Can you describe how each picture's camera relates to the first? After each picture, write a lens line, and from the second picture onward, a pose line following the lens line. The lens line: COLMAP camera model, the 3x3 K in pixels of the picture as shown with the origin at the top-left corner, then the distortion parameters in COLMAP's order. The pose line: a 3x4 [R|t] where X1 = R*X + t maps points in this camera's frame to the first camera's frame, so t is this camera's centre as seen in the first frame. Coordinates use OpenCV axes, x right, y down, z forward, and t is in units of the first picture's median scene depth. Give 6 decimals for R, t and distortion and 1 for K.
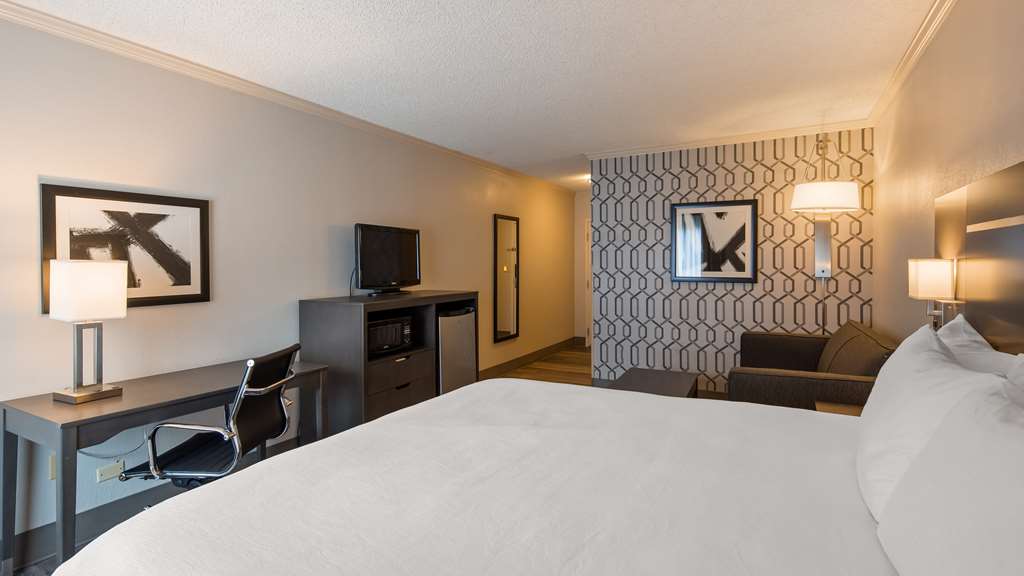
lens RADIAL K [[496.3, 0, 512.3], [0, 496.3, 295.3], [0, 0, 1]] dist [0.002887, -0.000166]
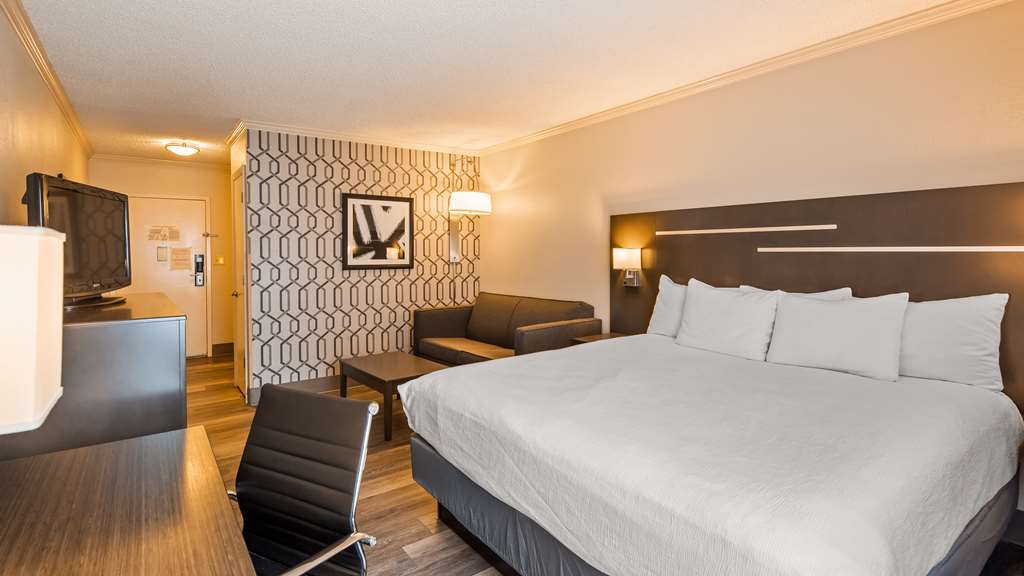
lens RADIAL K [[496.3, 0, 515.6], [0, 496.3, 289.3], [0, 0, 1]] dist [0.002887, -0.000166]
pose [[0.415730, -0.067028, 0.907015, -0.486409], [0.061396, 0.997074, 0.045543, -0.014026], [-0.907413, 0.036754, 0.418629, 0.279035]]
